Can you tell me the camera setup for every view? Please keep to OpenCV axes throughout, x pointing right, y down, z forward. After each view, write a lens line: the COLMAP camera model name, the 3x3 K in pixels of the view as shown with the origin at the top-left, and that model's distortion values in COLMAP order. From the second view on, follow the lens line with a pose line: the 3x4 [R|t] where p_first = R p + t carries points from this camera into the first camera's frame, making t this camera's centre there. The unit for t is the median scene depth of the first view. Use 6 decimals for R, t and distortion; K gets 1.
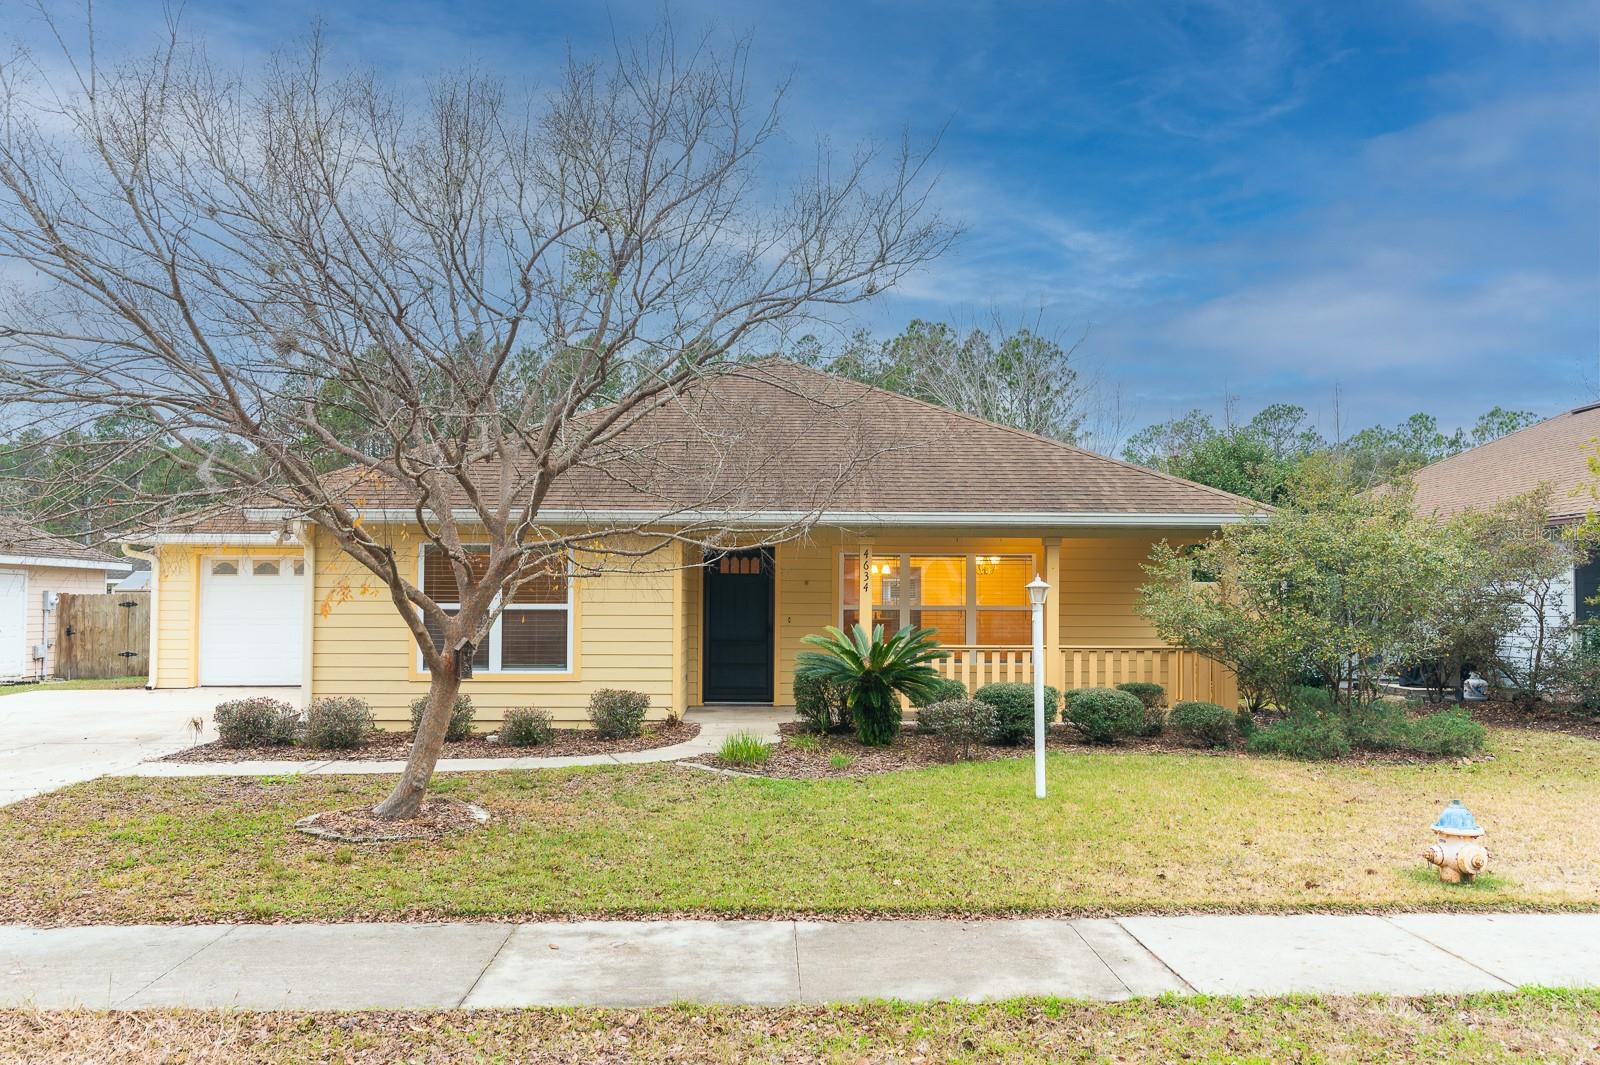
lens RADIAL K [[1262.7, 0, 804.7], [0, 1262.7, 555.6], [0, 0, 1]] dist [-0.002078, -0.001378]
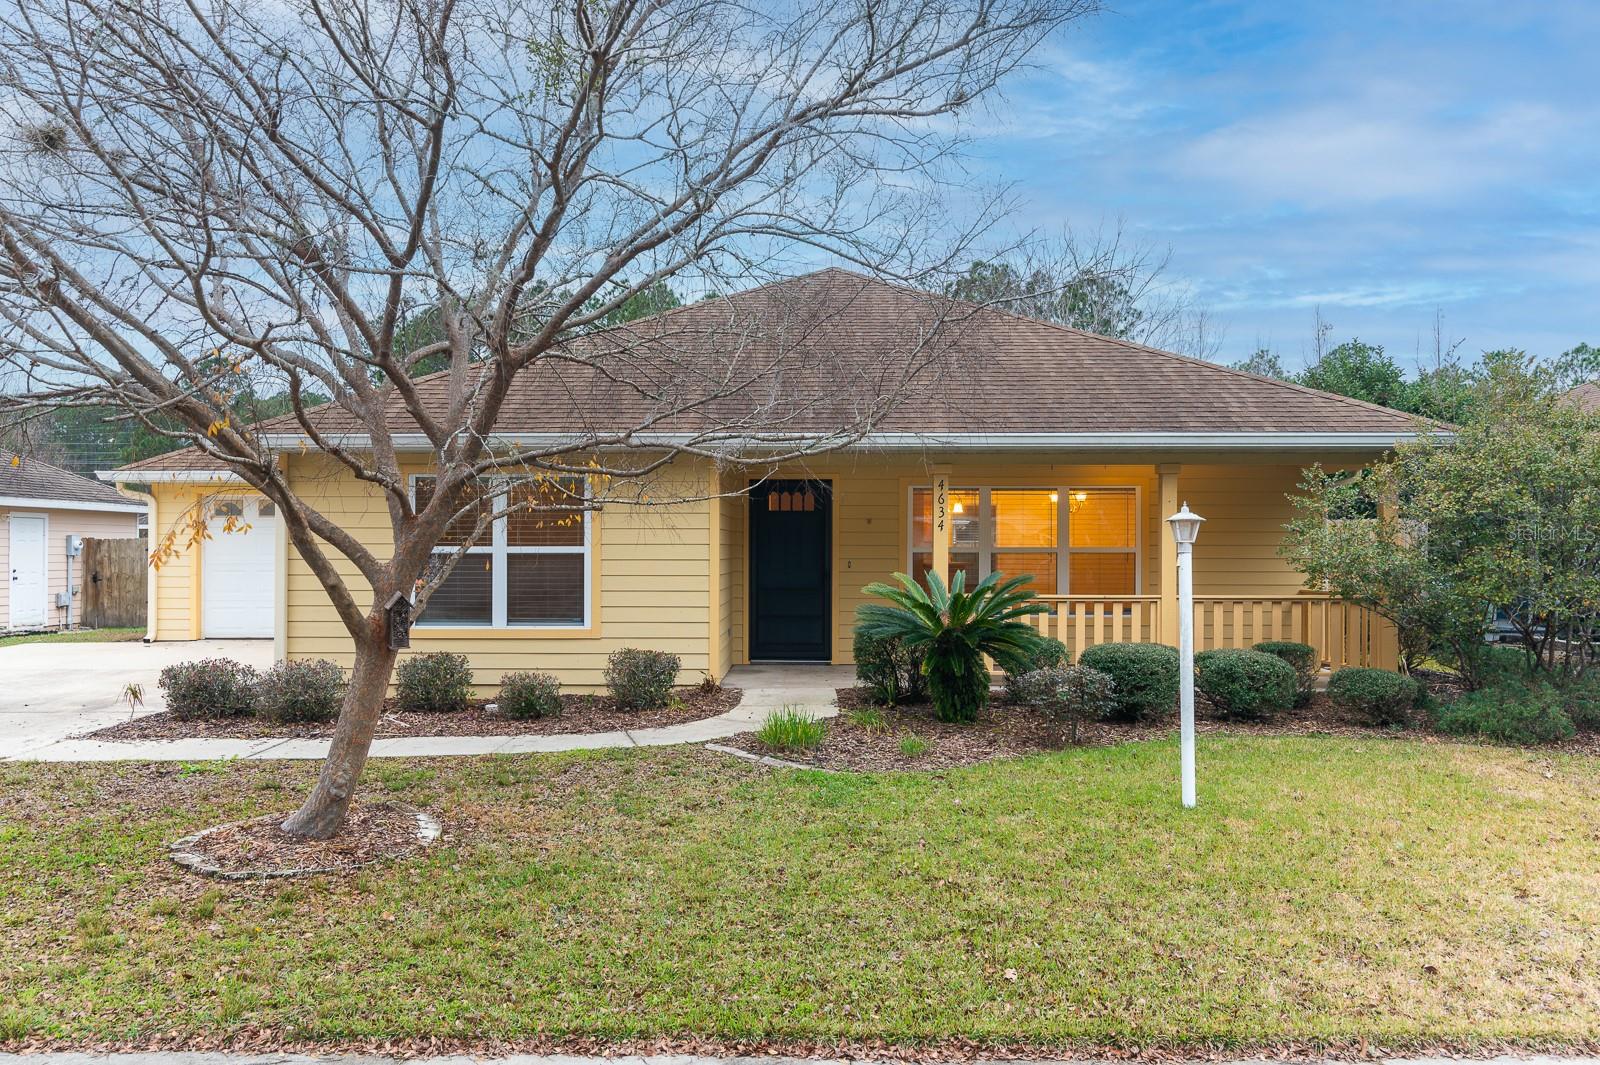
lens RADIAL K [[1218.0, 0, 800.0], [0, 1218.0, 532.5], [0, 0, 1]] dist [0.000849, 0.000444]
pose [[0.998438, -0.003693, -0.055743, 0.000676], [0.005124, 0.999660, 0.025557, 0.010020], [0.055629, -0.025803, 0.998118, 0.220864]]
